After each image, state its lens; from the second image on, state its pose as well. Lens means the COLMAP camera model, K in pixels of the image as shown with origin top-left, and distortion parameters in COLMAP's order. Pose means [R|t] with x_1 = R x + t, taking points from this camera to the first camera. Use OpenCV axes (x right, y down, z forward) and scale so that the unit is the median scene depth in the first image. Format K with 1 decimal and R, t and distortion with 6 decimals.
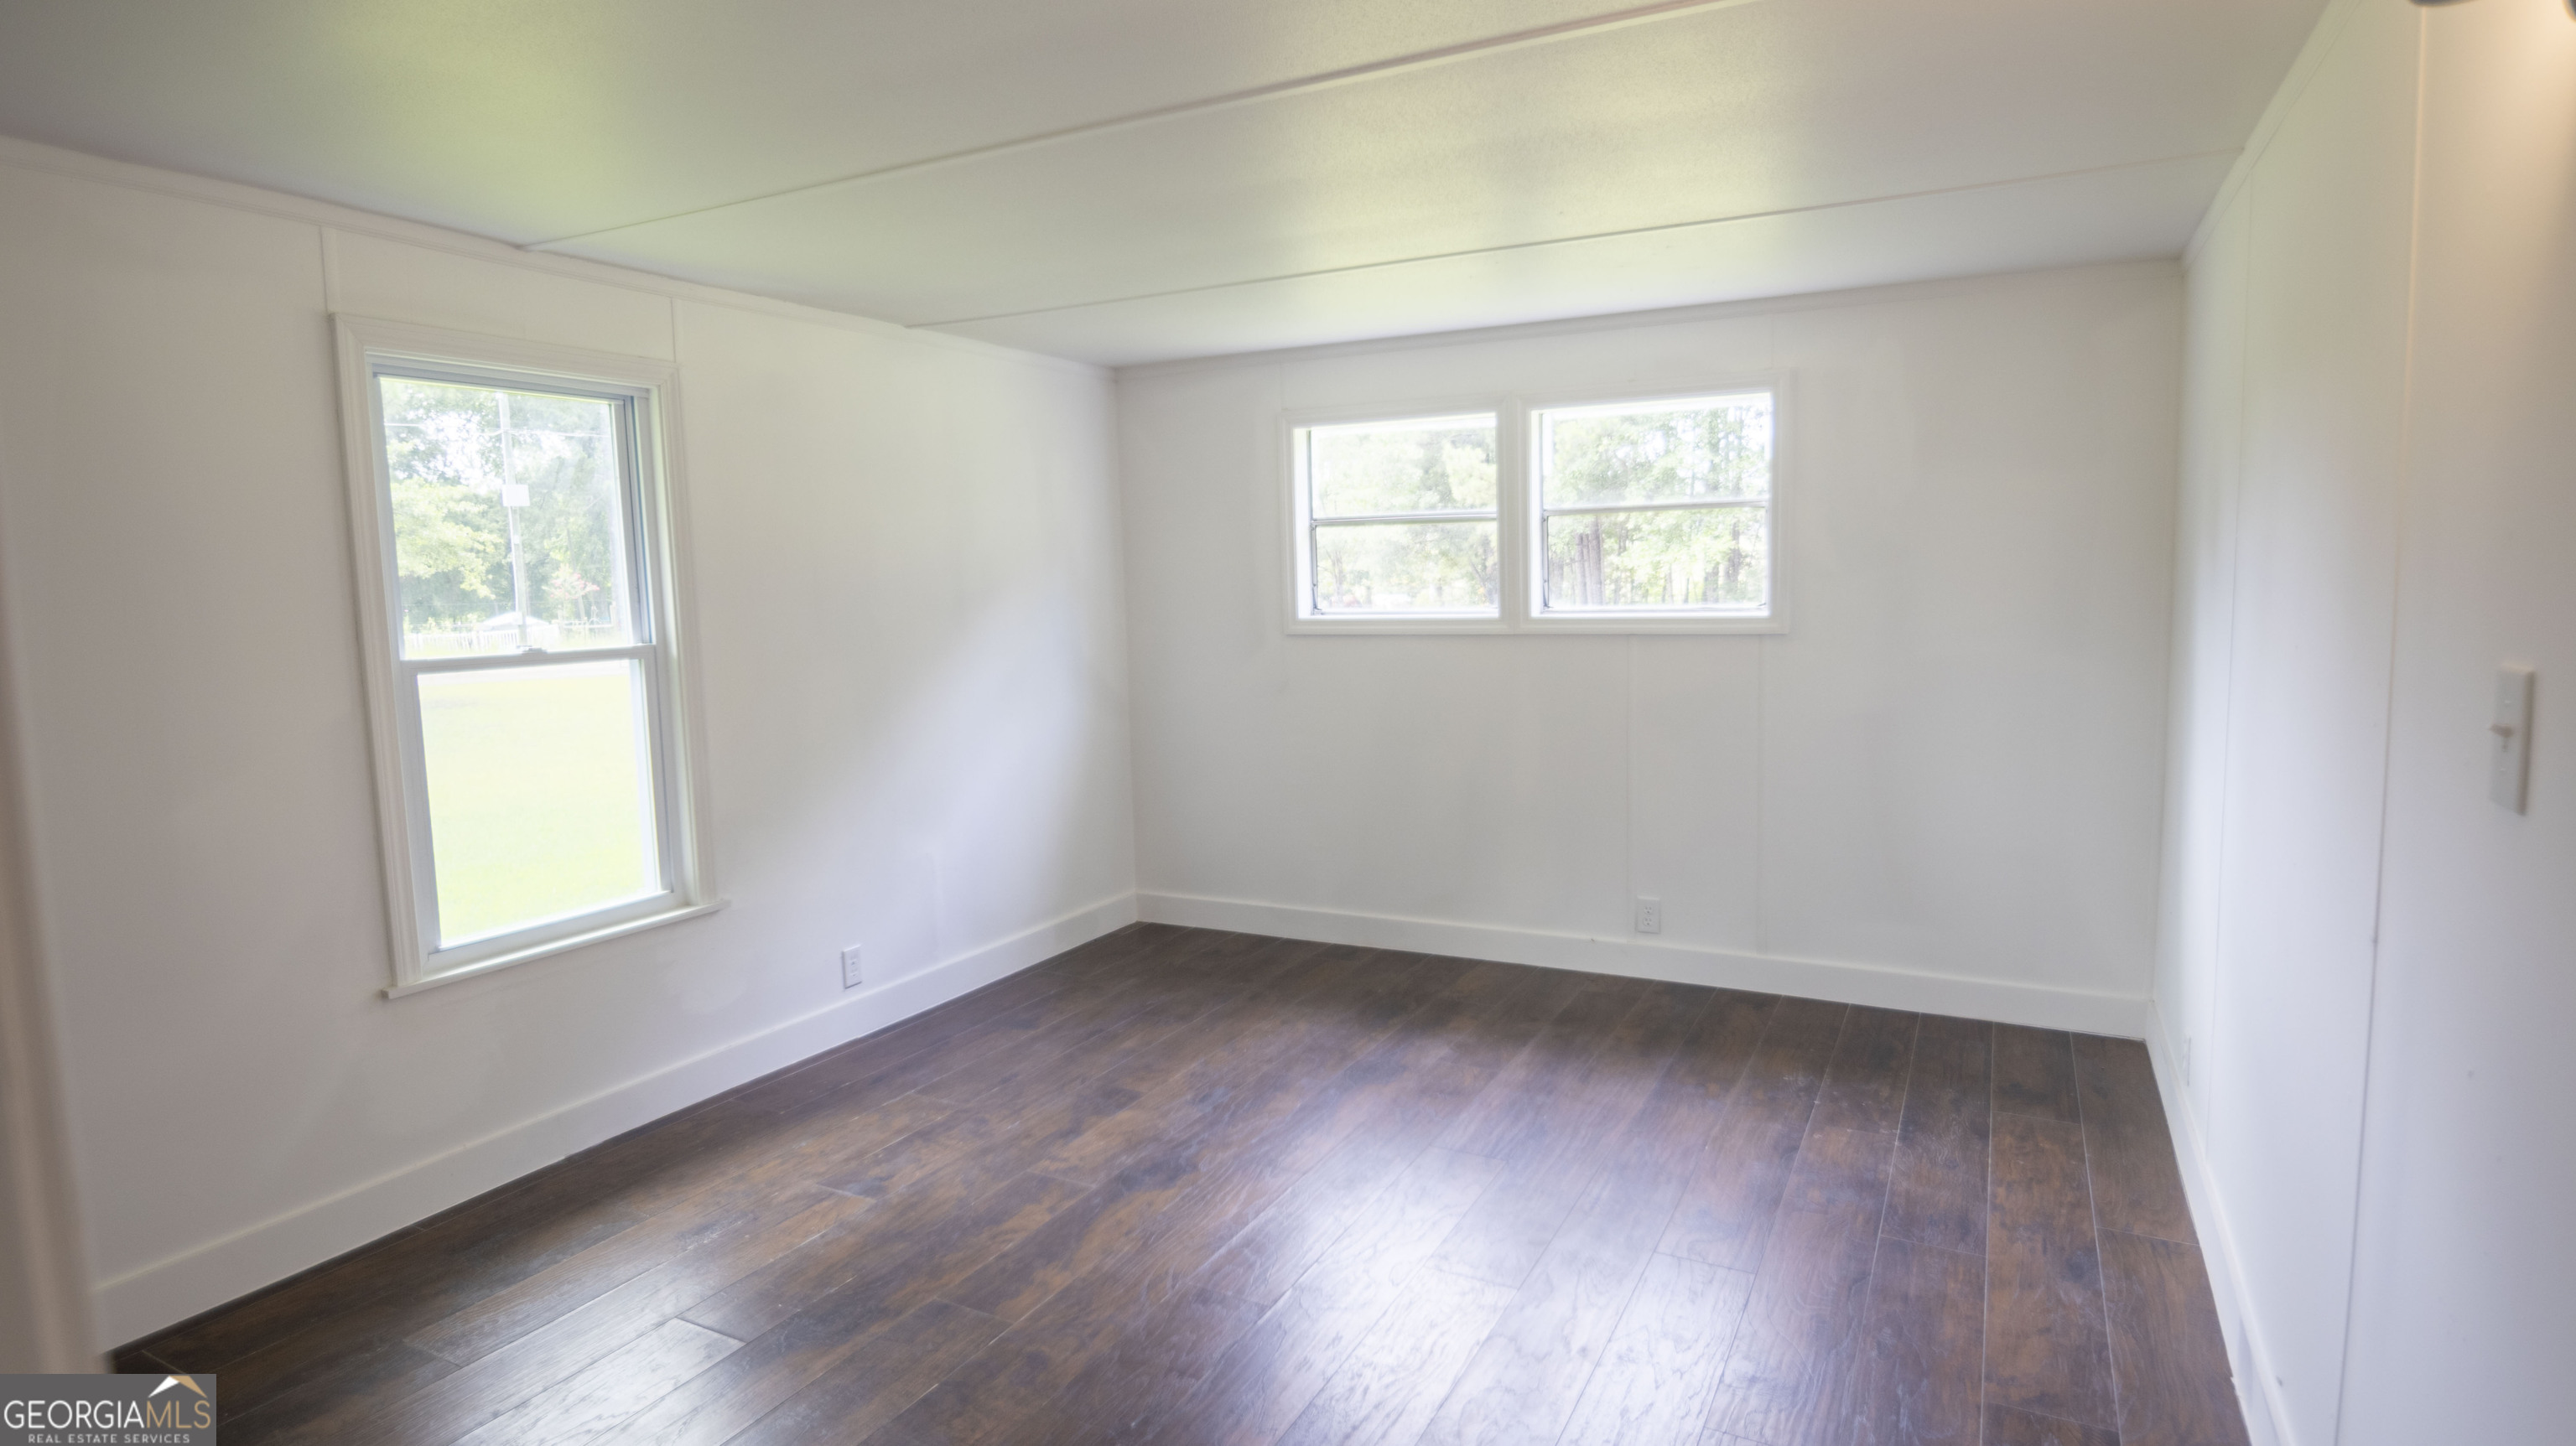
lens RADIAL K [[1339.8, 0, 1288.0], [0, 1339.8, 723.0], [0, 0, 1]] dist [-0.010860, -0.013638]
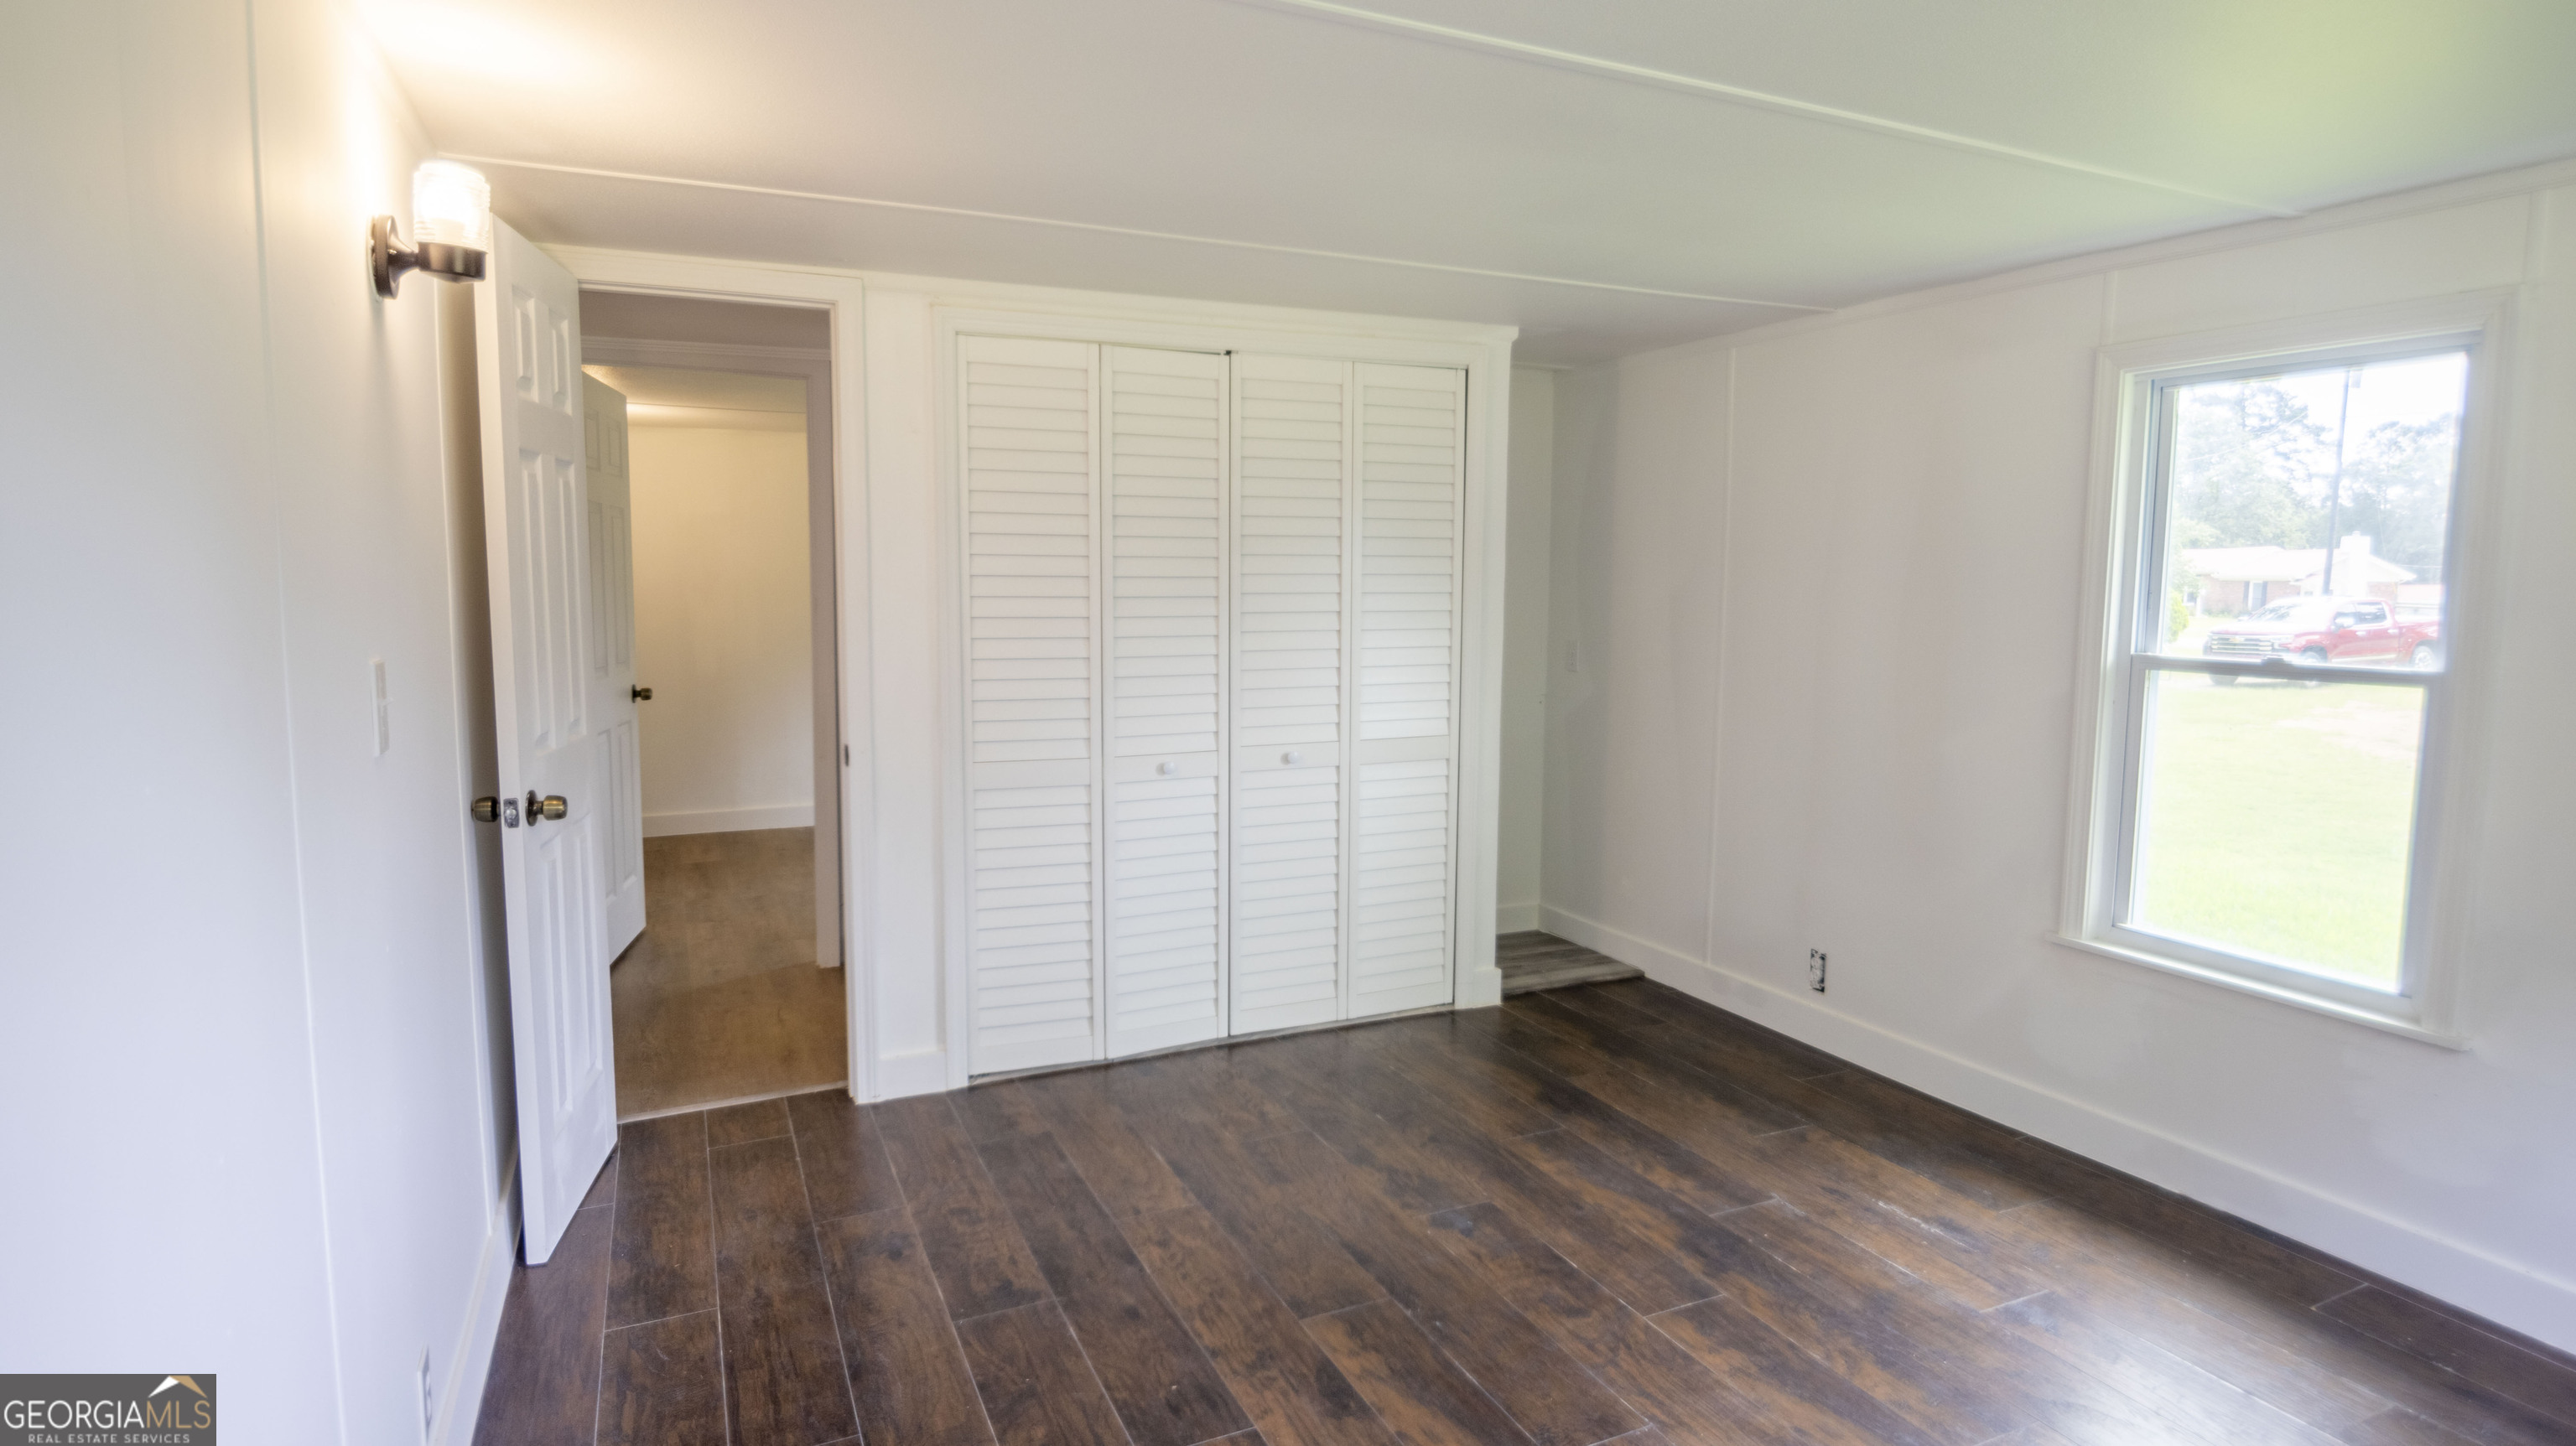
lens RADIAL K [[1339.8, 0, 1288.0], [0, 1339.8, 723.0], [0, 0, 1]] dist [-0.010860, -0.013638]
pose [[-0.610493, 0.101682, -0.785467, 0.649170], [-0.081859, 0.978313, 0.190270, -0.150776], [0.787780, 0.180455, -0.588930, 1.179689]]
